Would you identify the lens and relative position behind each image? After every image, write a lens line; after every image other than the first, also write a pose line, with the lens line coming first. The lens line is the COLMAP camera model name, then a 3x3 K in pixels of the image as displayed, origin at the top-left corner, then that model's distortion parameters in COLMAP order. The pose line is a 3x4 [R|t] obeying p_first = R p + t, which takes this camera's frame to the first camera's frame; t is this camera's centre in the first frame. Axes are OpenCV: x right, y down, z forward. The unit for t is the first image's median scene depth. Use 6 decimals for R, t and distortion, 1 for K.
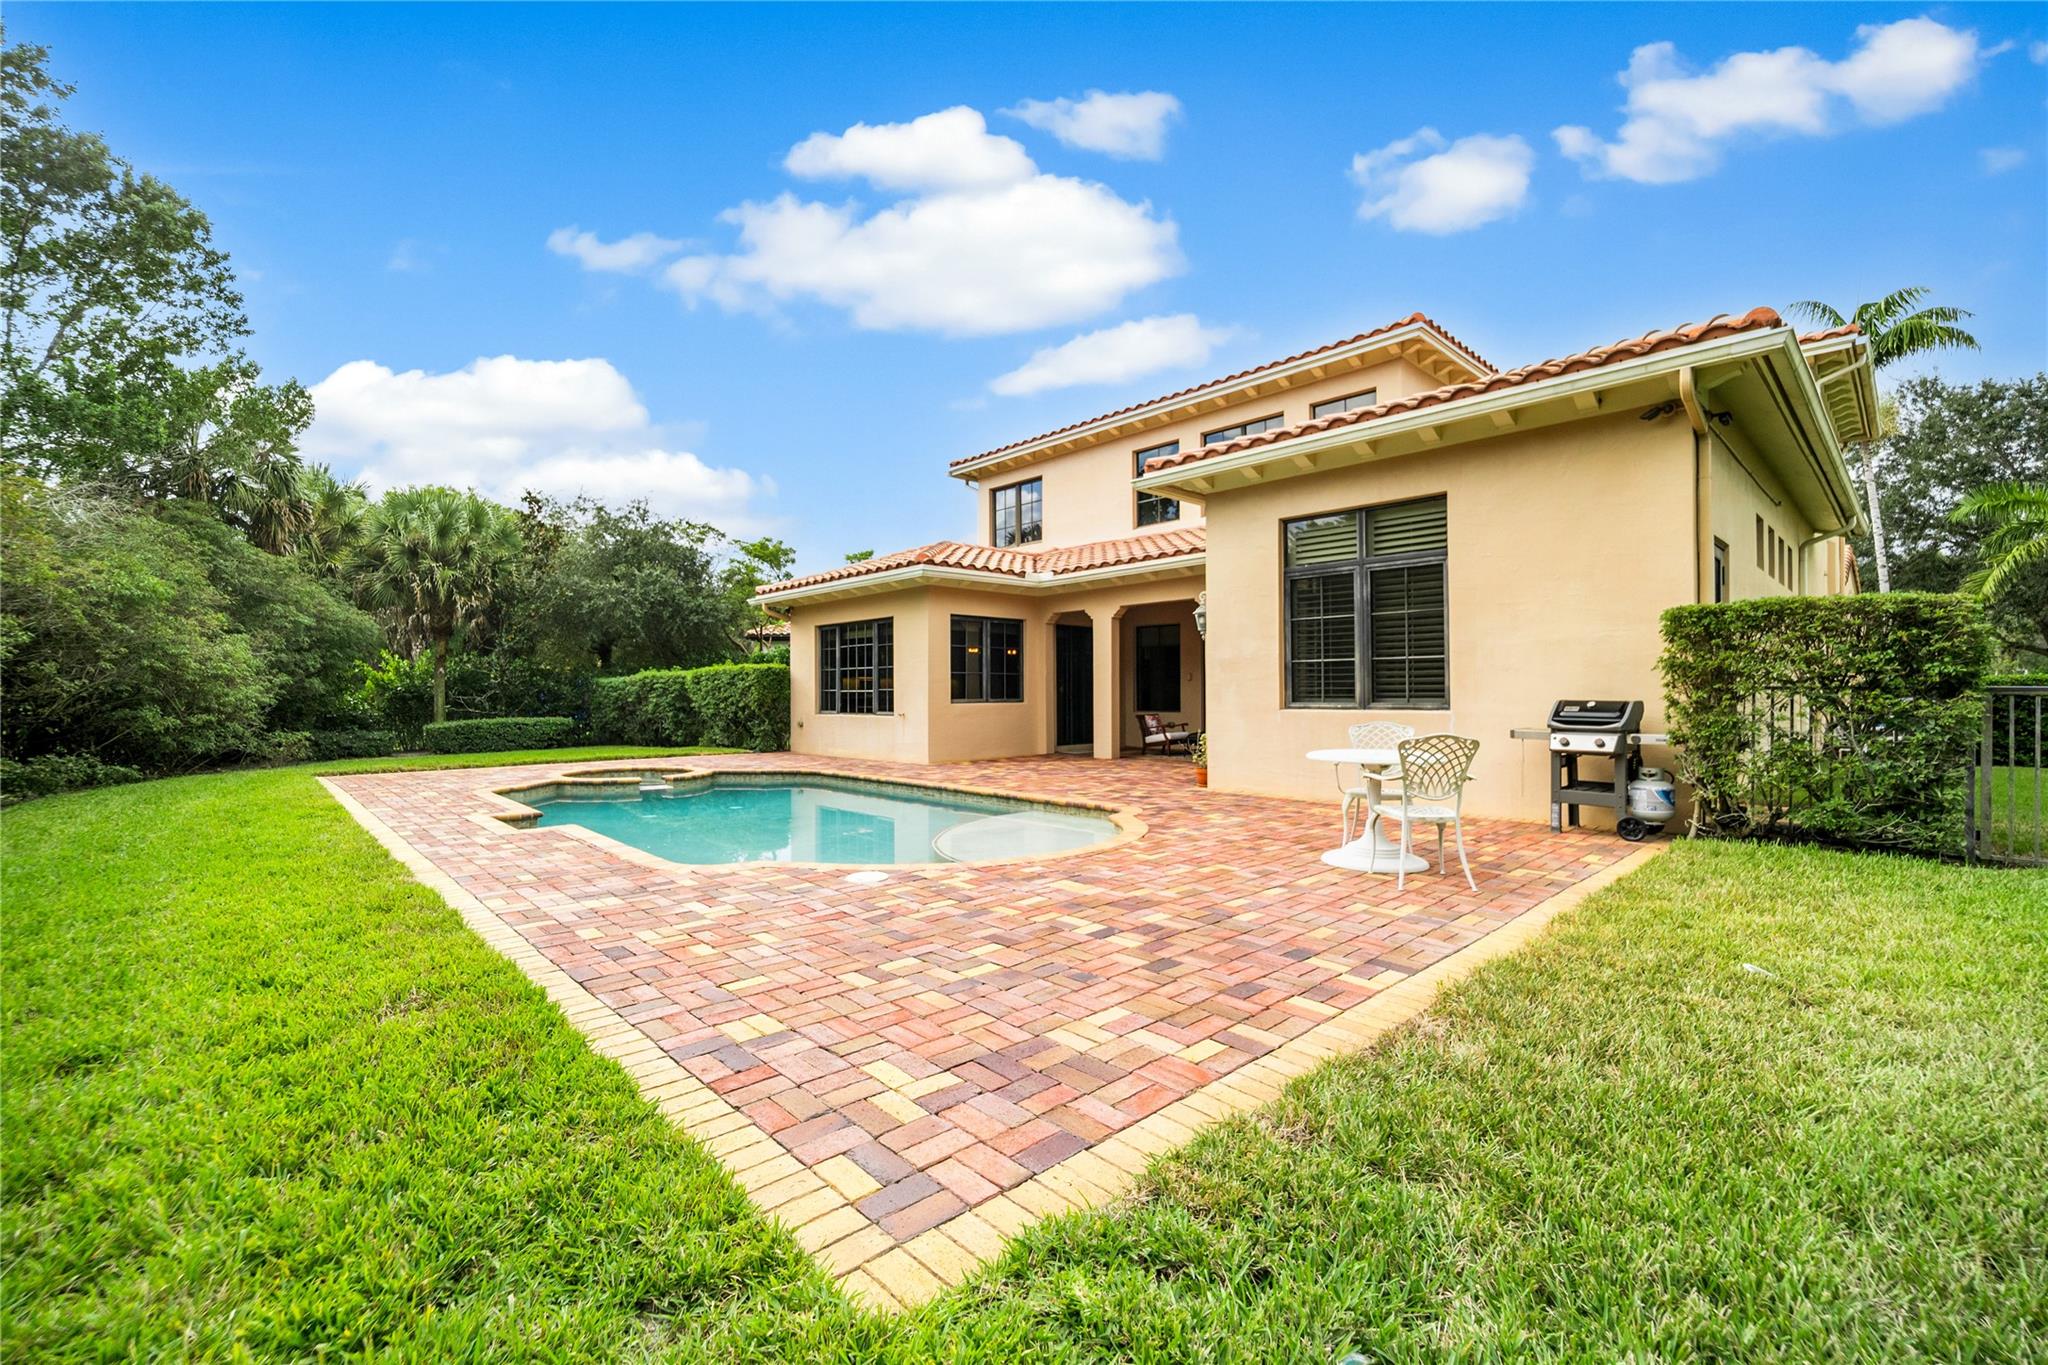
lens RADIAL K [[869.9, 0, 1037.8], [0, 869.9, 682.3], [0, 0, 1]] dist [-0.024176, 0.012322]
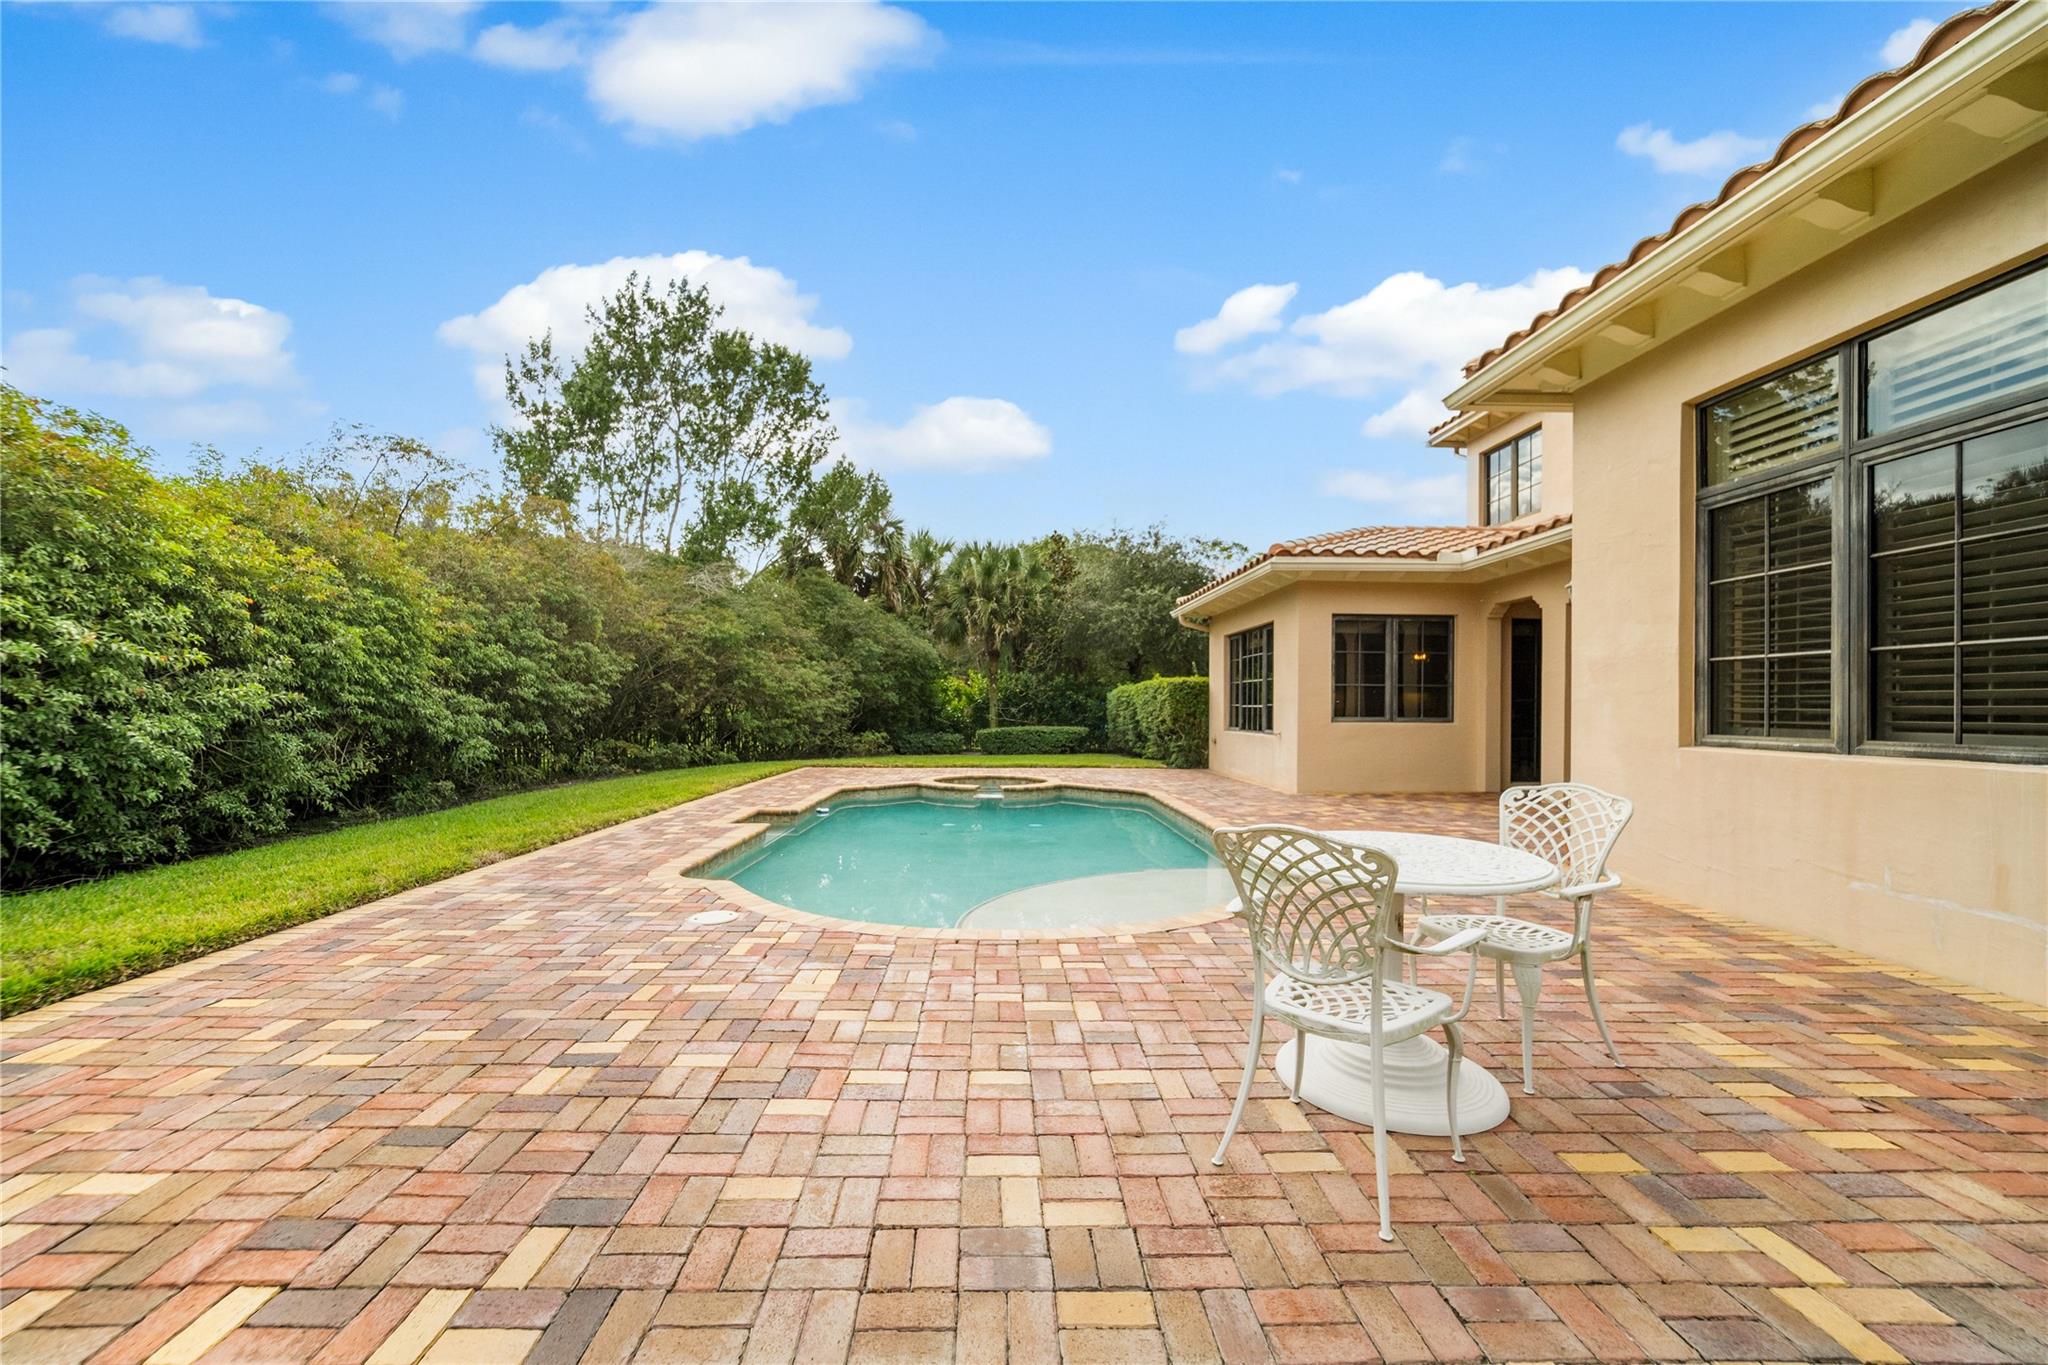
lens RADIAL K [[848.0, 0, 1024.0], [0, 848.0, 682.5], [0, 0, 1]] dist [-0.022657, 0.010609]
pose [[0.729057, -0.008998, -0.684394, 0.291740], [-0.001895, 0.999883, -0.015164, -0.000719], [0.684451, 0.012353, 0.728955, 0.275884]]
